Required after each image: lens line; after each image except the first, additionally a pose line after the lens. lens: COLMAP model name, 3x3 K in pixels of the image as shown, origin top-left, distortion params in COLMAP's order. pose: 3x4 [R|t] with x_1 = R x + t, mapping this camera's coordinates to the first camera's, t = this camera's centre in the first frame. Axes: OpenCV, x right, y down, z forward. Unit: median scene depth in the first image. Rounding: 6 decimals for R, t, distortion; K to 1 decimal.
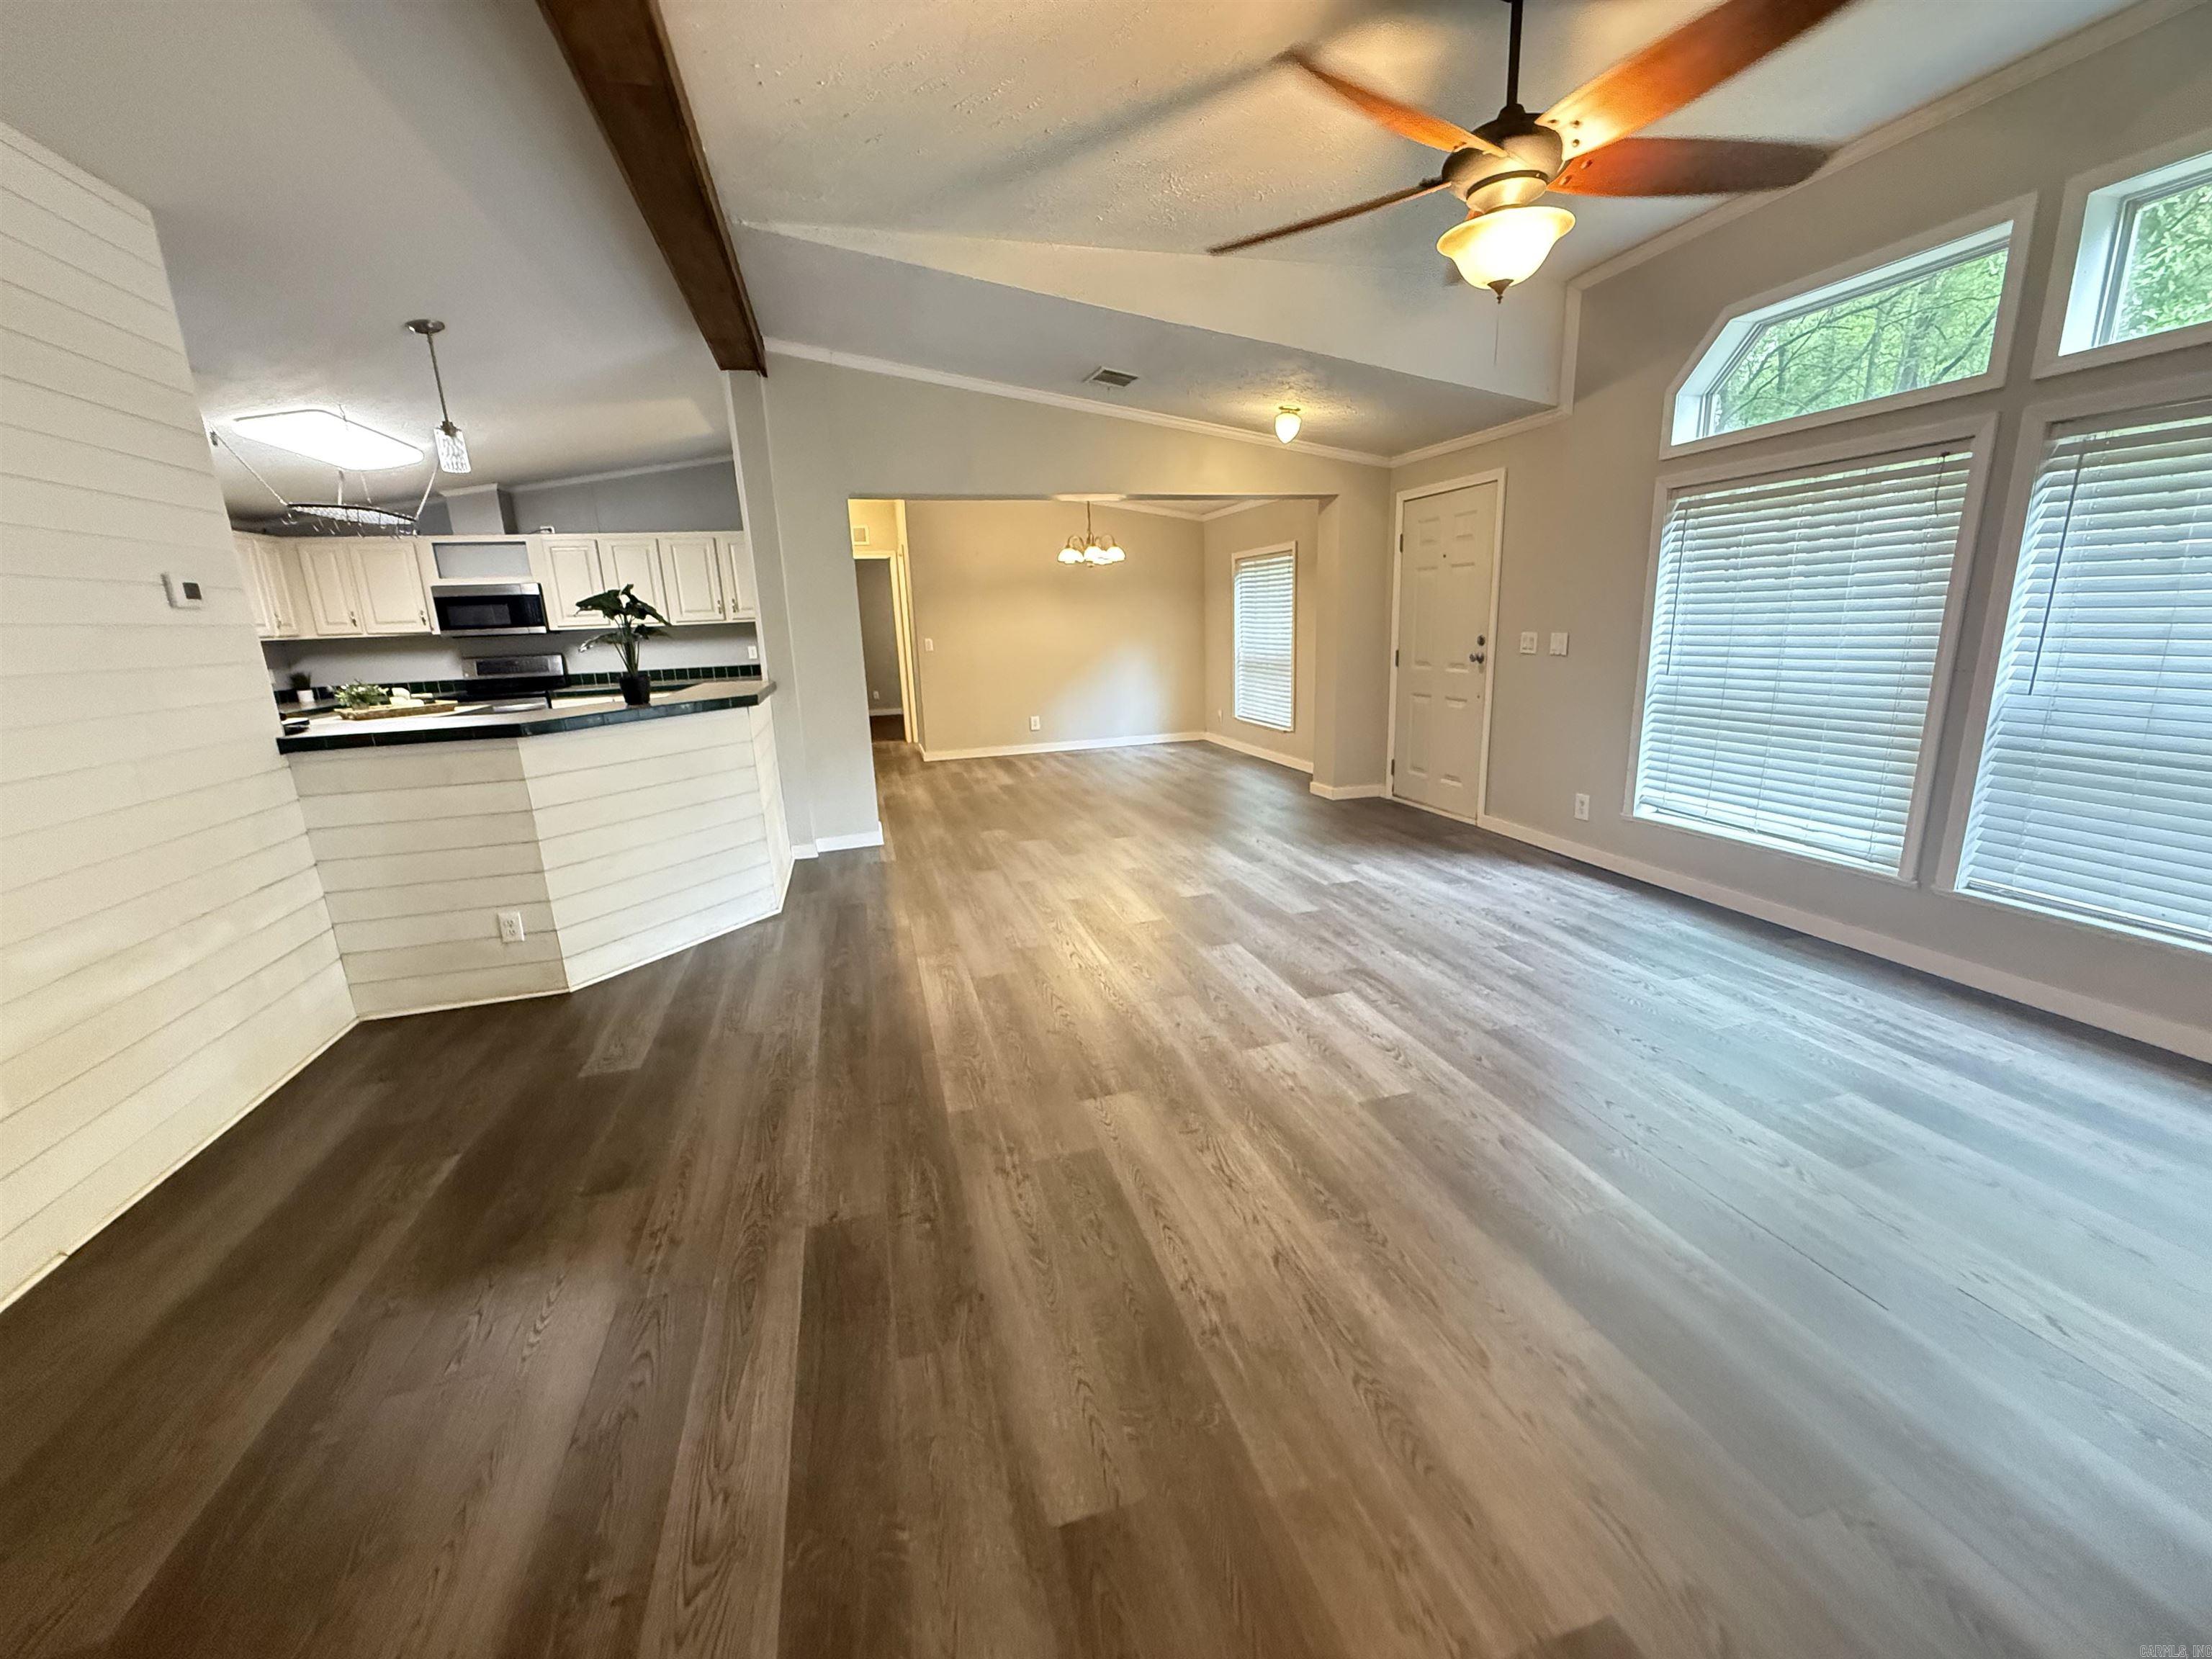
lens RADIAL K [[883.8, 0, 1139.3], [0, 883.8, 836.2], [0, 0, 1]] dist [-0.000975, 0.000647]
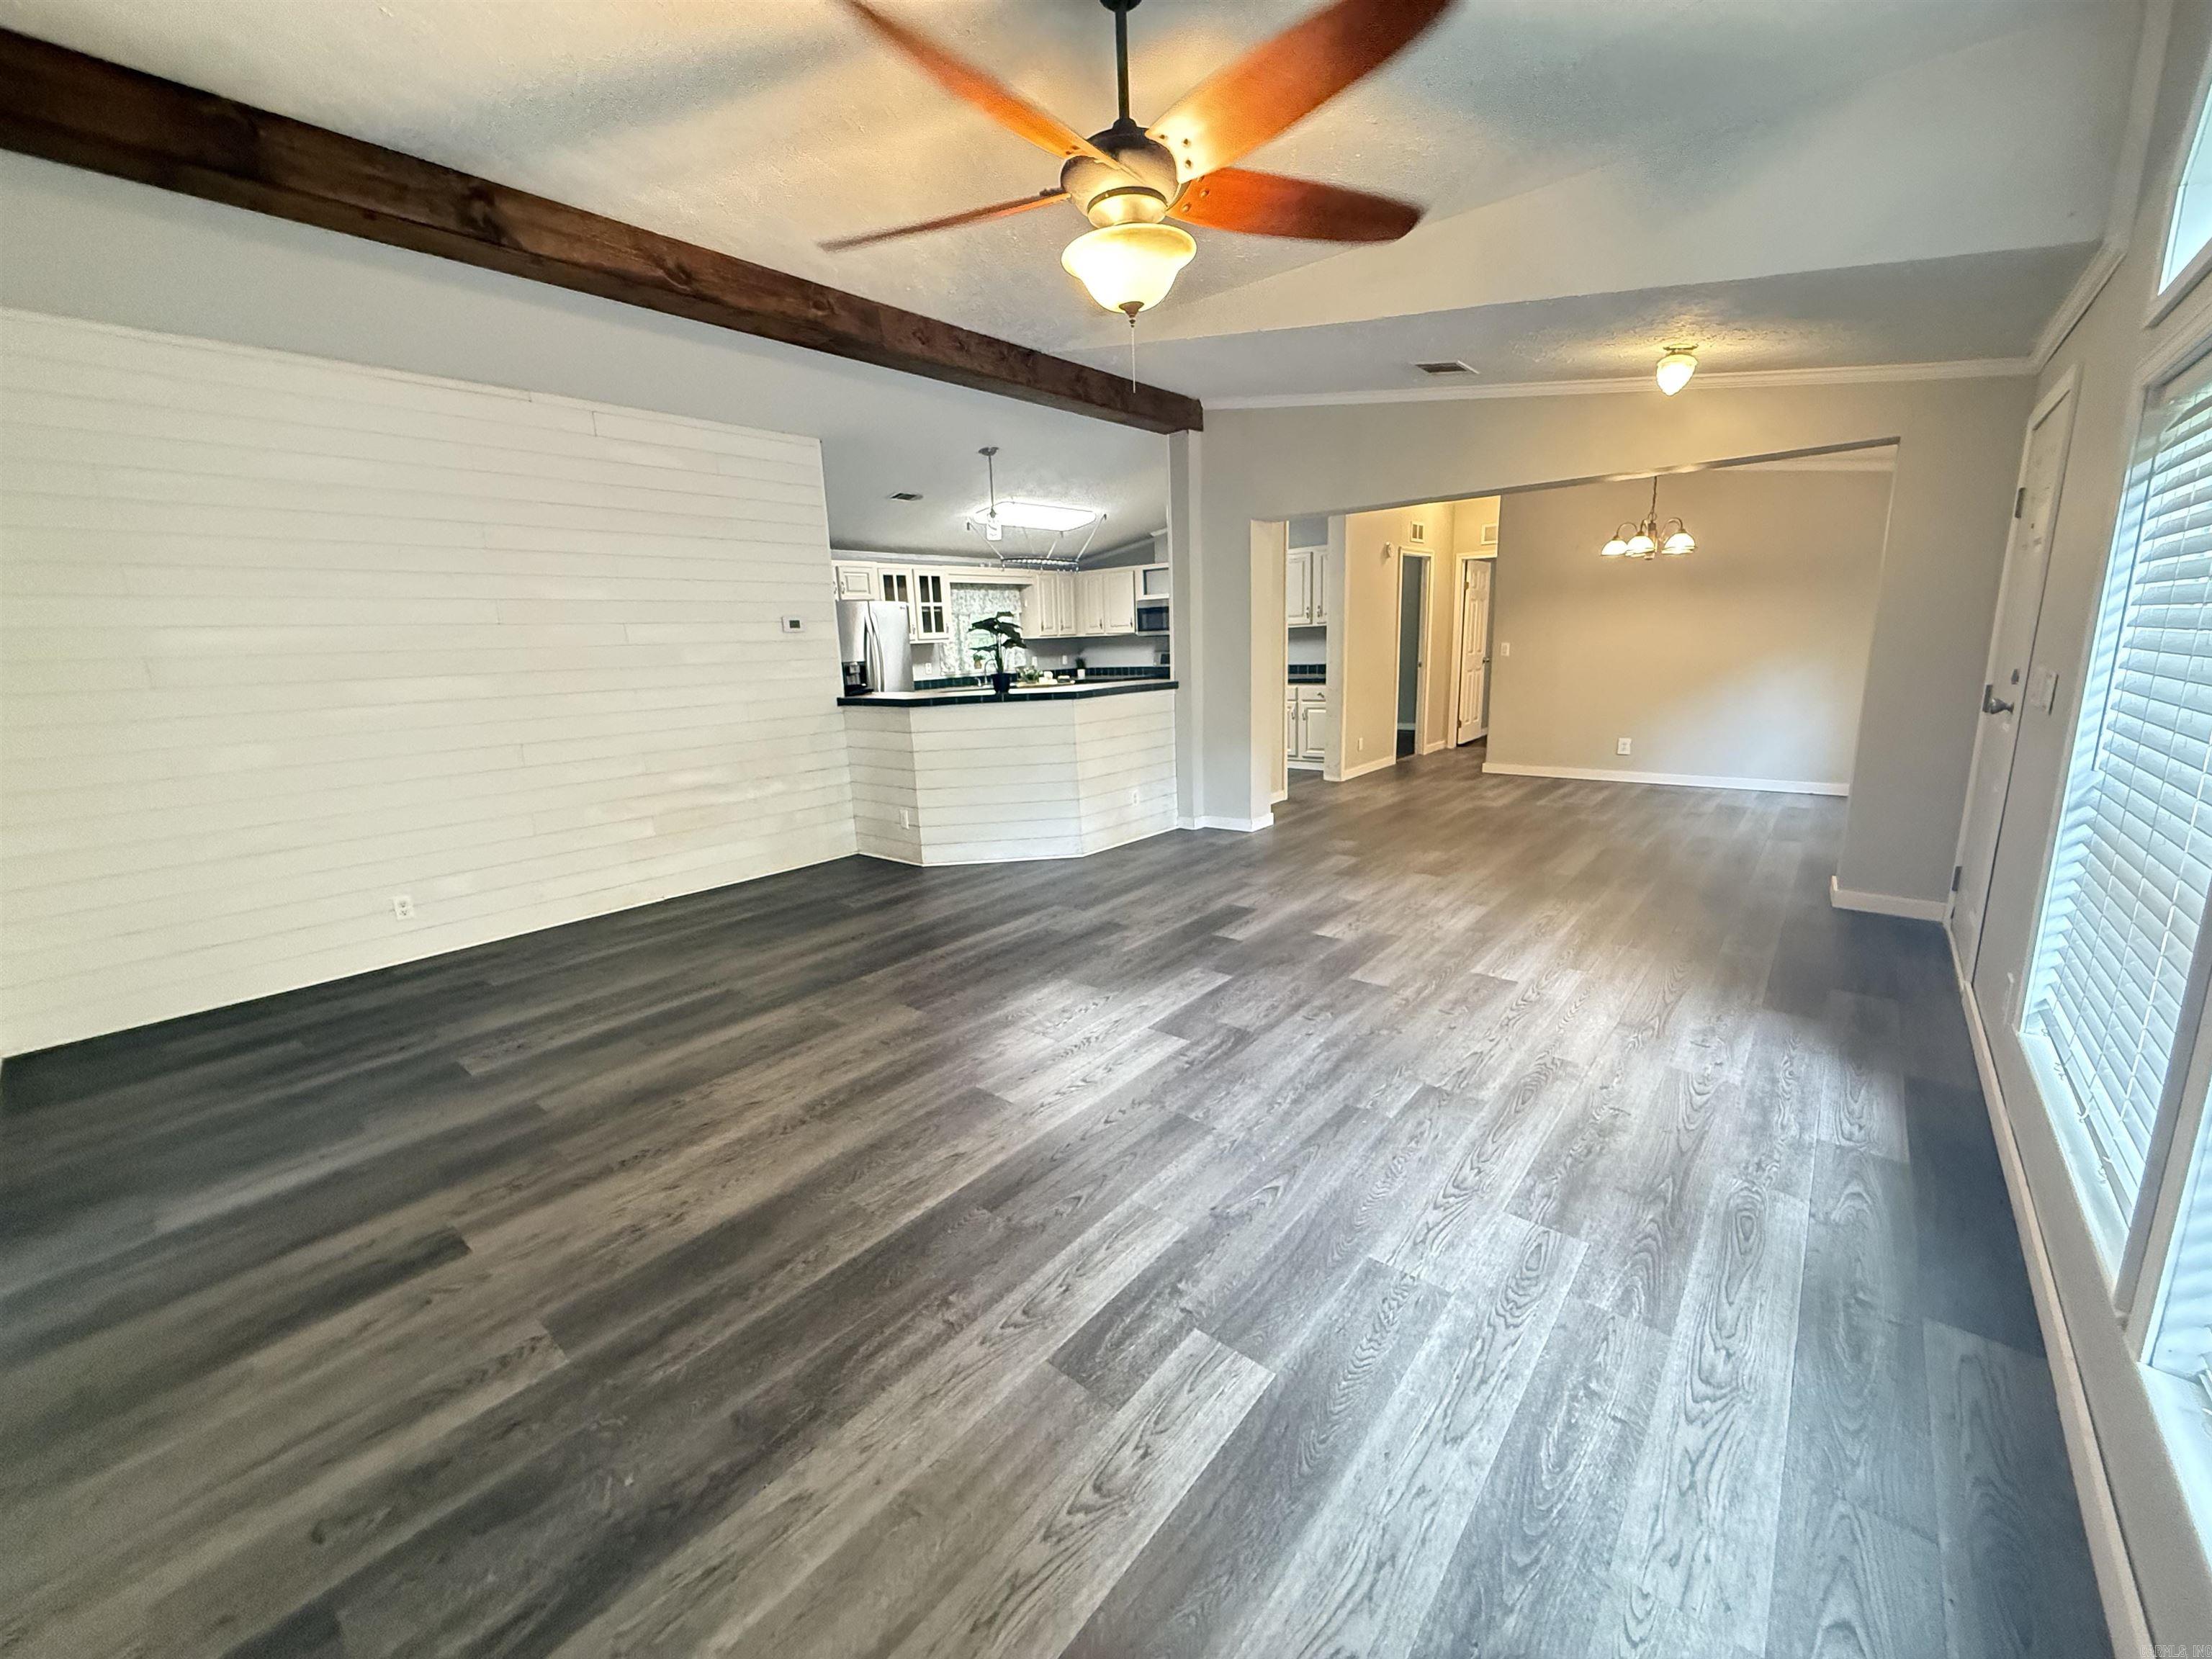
lens RADIAL K [[883.8, 0, 1091.4], [0, 883.8, 846.4], [0, 0, 1]] dist [-0.000975, 0.000647]
pose [[0.550301, 0.207136, -0.808865, 0.647113], [-0.188829, 0.974516, 0.121089, -0.088790], [0.813334, 0.086102, 0.575391, 0.245944]]
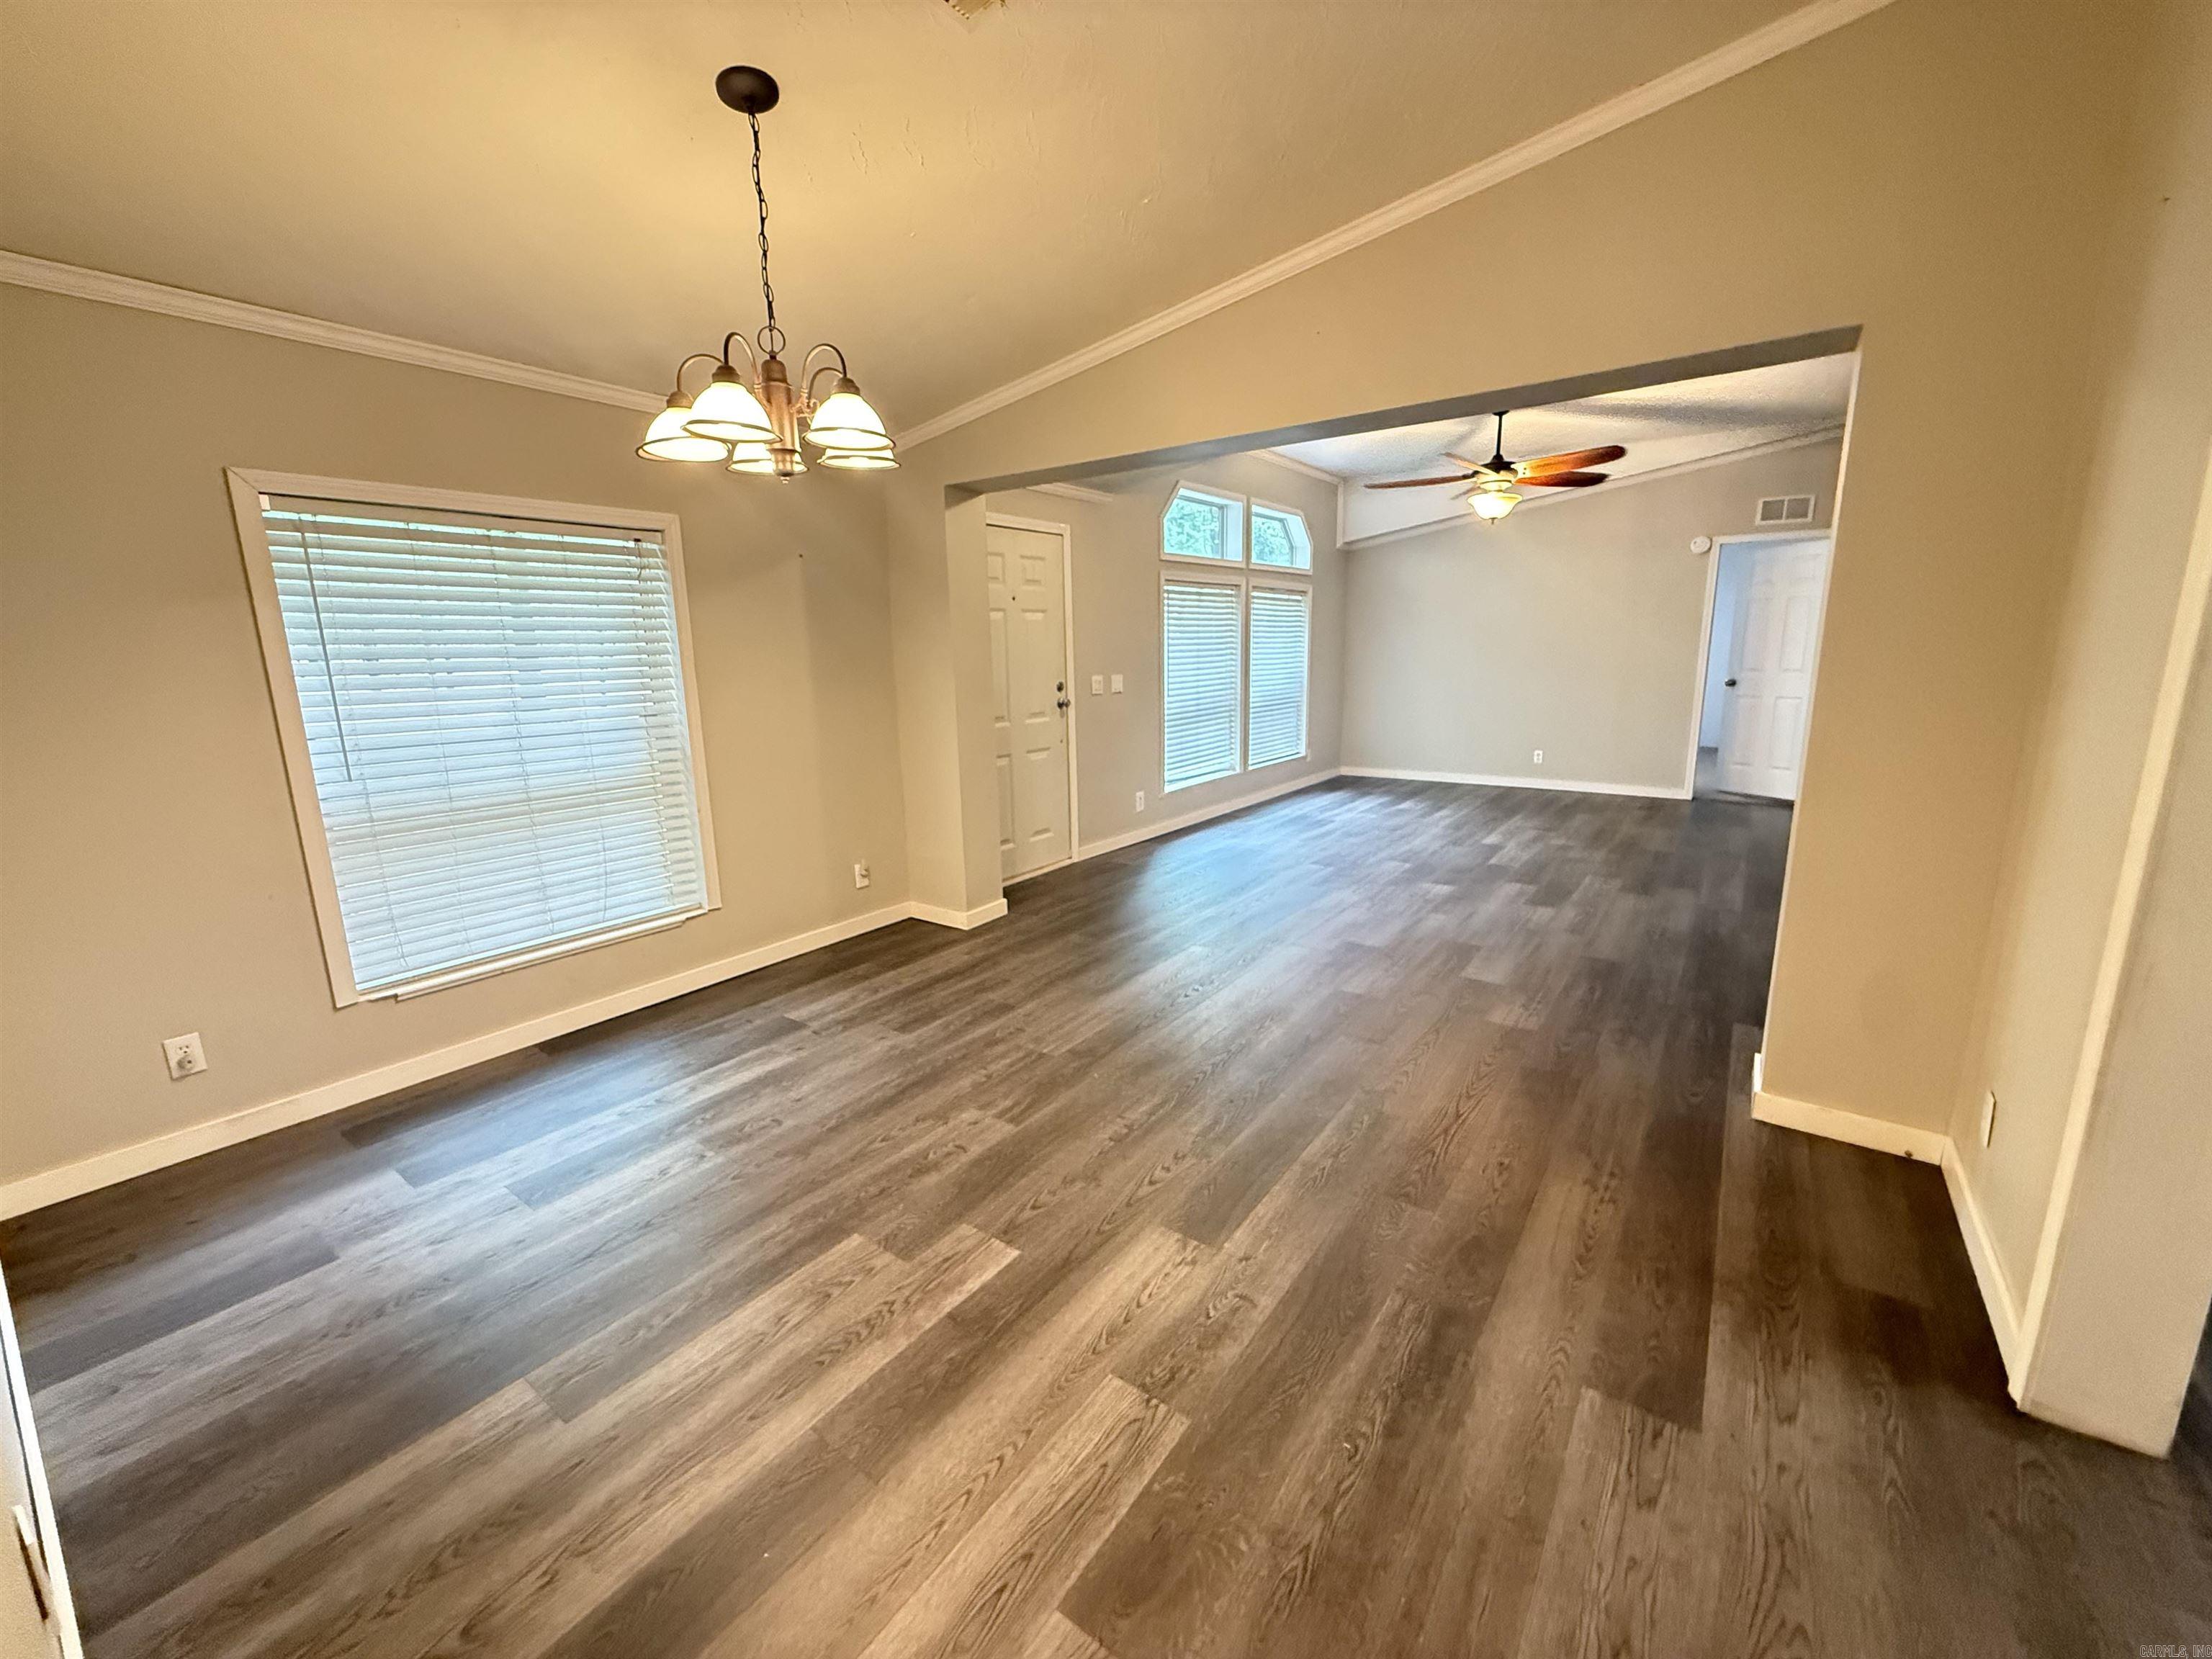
lens RADIAL K [[883.8, 0, 1093.0], [0, 883.8, 834.0], [0, 0, 1]] dist [-0.000975, 0.000647]
pose [[-0.593529, -0.120043, 0.795809, -0.561497], [0.235131, 0.919808, 0.314112, -0.452836], [-0.769699, 0.373554, -0.517707, 1.878840]]
